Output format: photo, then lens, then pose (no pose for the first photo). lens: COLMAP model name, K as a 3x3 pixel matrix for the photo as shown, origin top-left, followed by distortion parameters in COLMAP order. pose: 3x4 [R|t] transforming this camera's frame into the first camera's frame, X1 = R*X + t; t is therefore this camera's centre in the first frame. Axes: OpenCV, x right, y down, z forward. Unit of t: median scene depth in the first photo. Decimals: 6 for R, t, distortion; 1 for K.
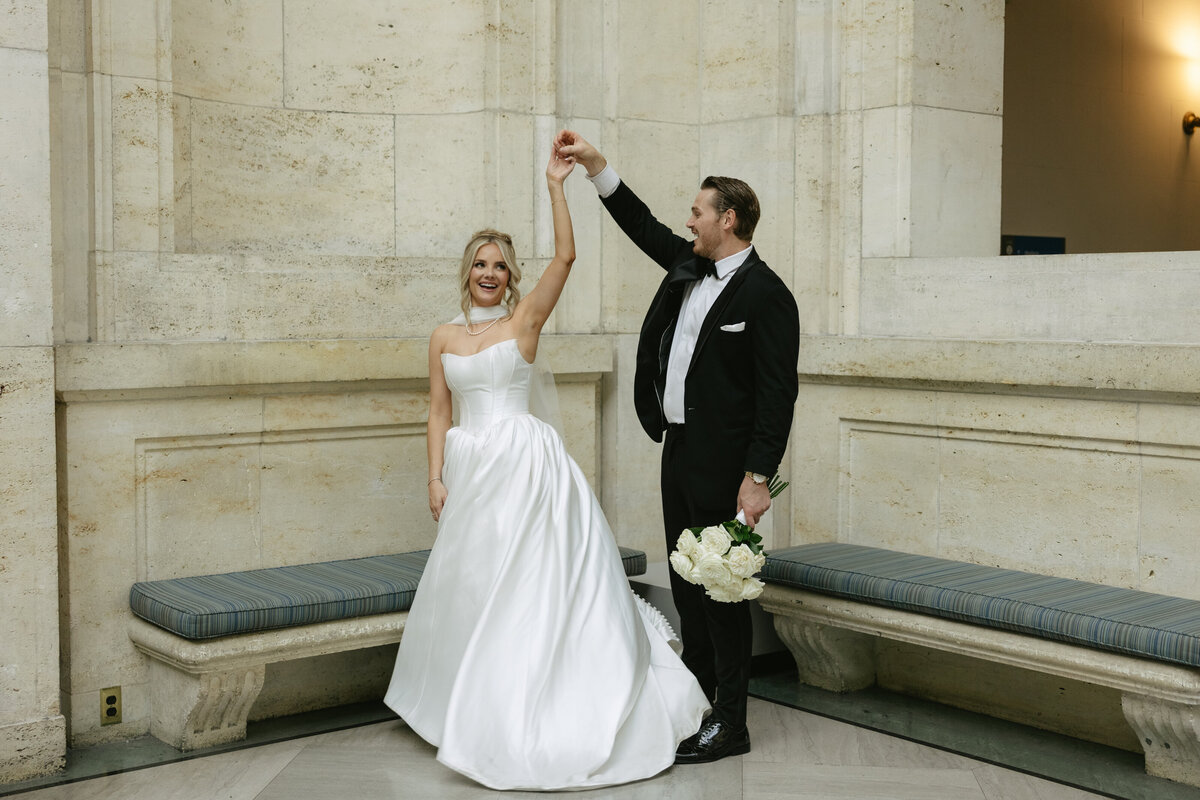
lens RADIAL K [[1384.8, 0, 600.0], [0, 1384.8, 400.0], [0, 0, 1]] dist [-0.011260, 0.016468]
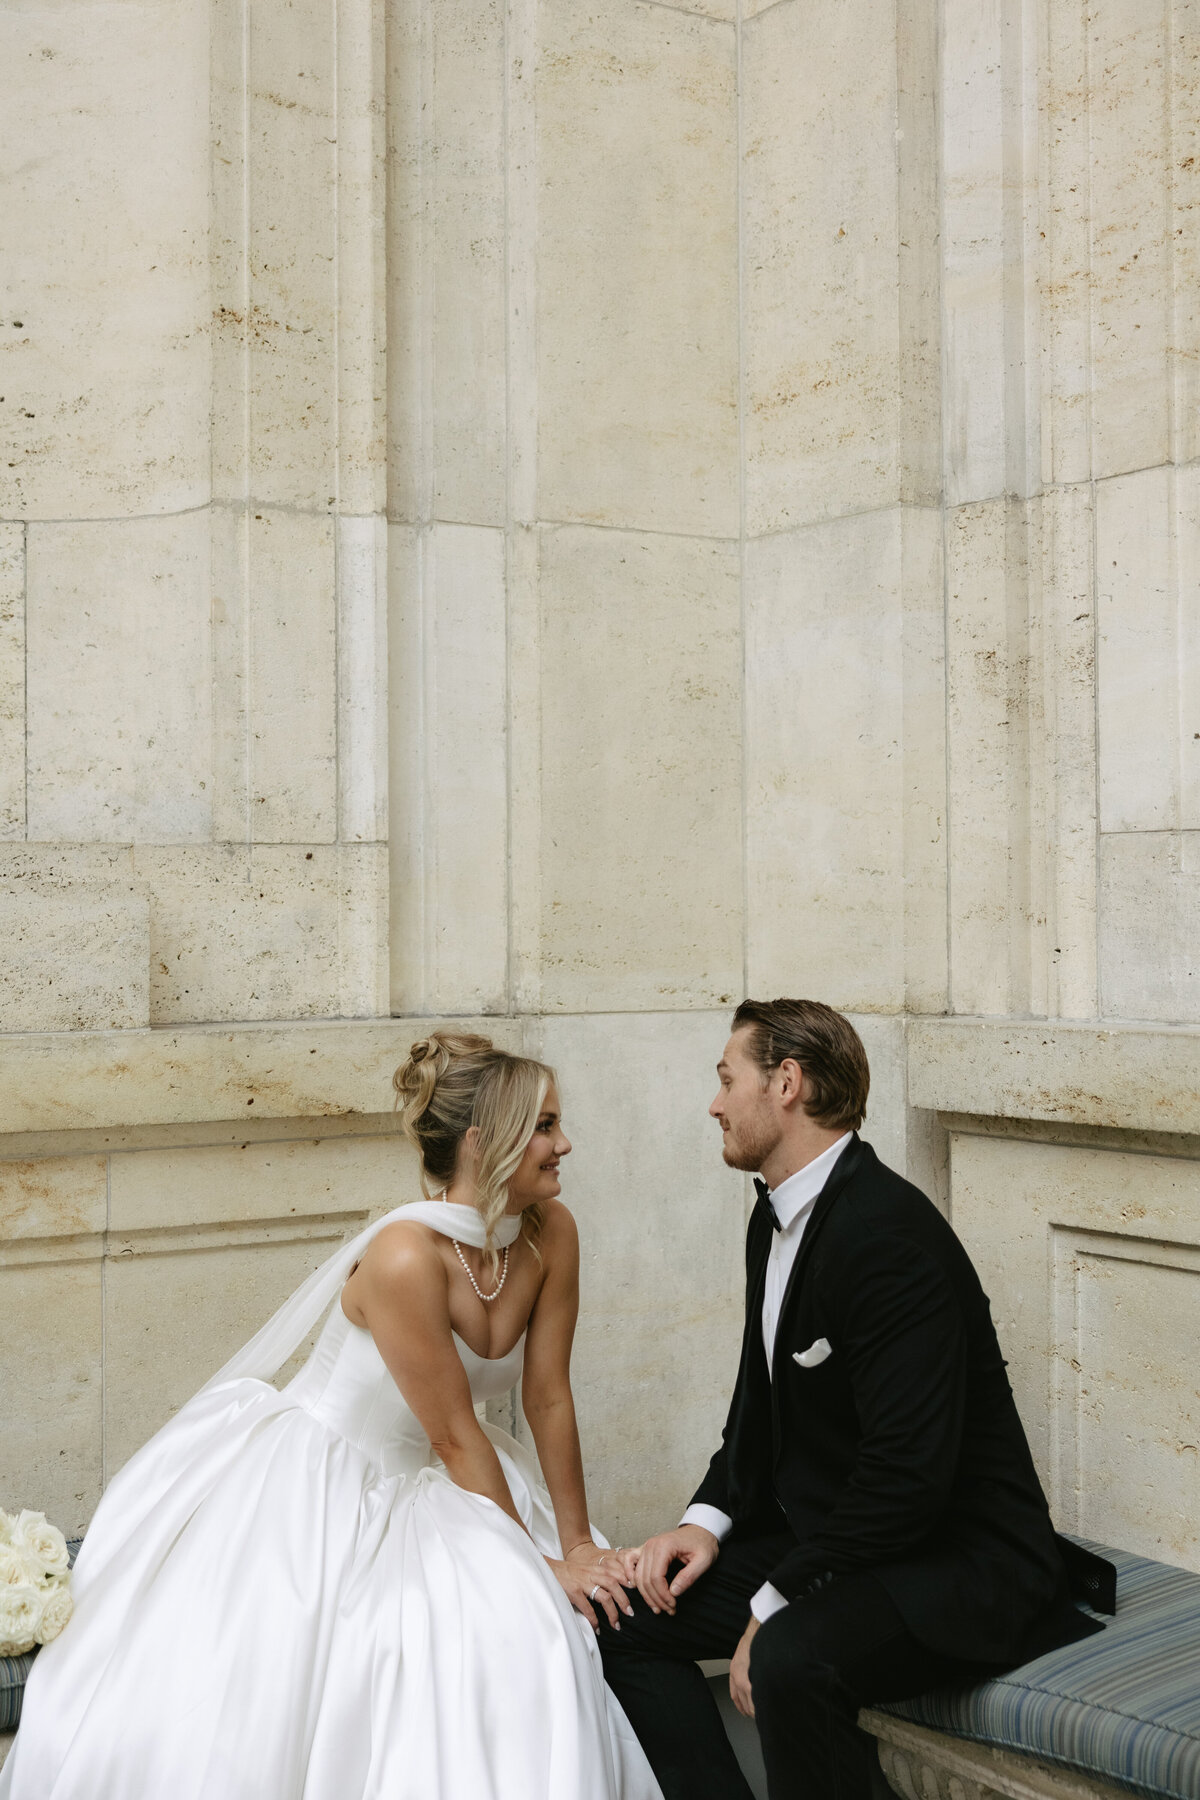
lens RADIAL K [[2337.4, 0, 600.0], [0, 2337.4, 900.0], [0, 0, 1]] dist [-0.001153, -0.014672]
pose [[0.996744, -0.008449, -0.080183, 0.093367], [0.001944, 0.996724, -0.080858, -0.025664], [0.080603, 0.080438, 0.993495, 0.286251]]
